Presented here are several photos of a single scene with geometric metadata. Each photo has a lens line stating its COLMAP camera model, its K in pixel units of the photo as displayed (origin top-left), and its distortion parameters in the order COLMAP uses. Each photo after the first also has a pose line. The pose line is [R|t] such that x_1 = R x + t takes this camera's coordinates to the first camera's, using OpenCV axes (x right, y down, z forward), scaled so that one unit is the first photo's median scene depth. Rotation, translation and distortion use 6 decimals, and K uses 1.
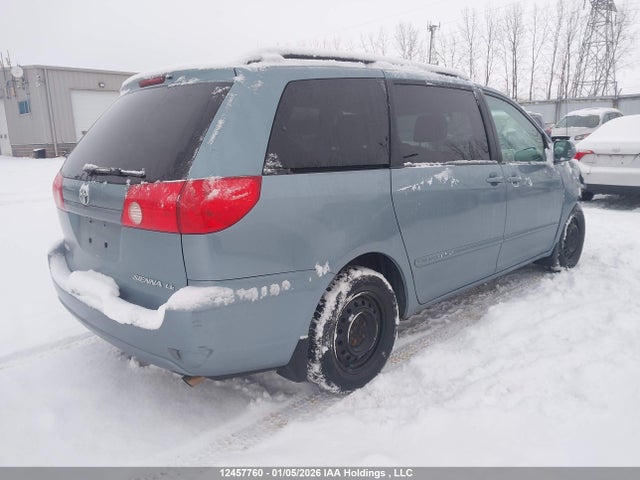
lens RADIAL K [[493.7, 0, 320.2], [0, 493.7, 227.7], [0, 0, 1]] dist [0.016427, -0.006863]
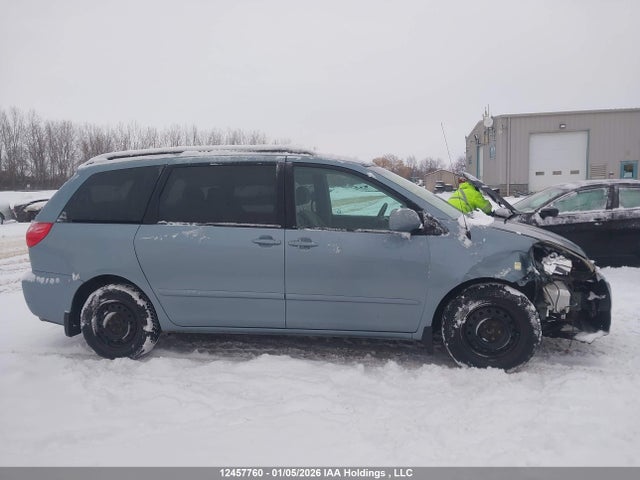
lens RADIAL K [[493.7, 0, 320.2], [0, 493.7, 227.7], [0, 0, 1]] dist [0.016427, -0.006863]
pose [[0.599696, 0.077228, -0.796493, 1.529000], [-0.137653, 0.990451, -0.007609, -0.157074], [0.788300, 0.114203, 0.604600, 0.460504]]
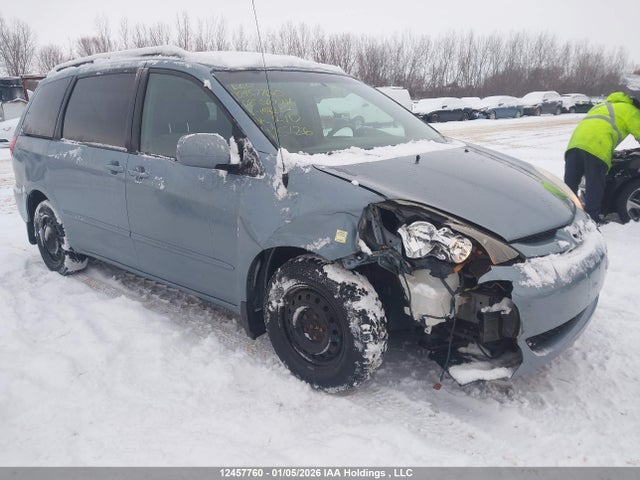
lens RADIAL K [[492.6, 0, 320.0], [0, 492.6, 240.0], [0, 0, 1]] dist [0.070601, -0.002628]
pose [[0.113730, 0.277181, -0.954063, 1.569671], [-0.165094, 0.952215, 0.256964, -0.320193], [0.979699, 0.128286, 0.154056, 1.436269]]
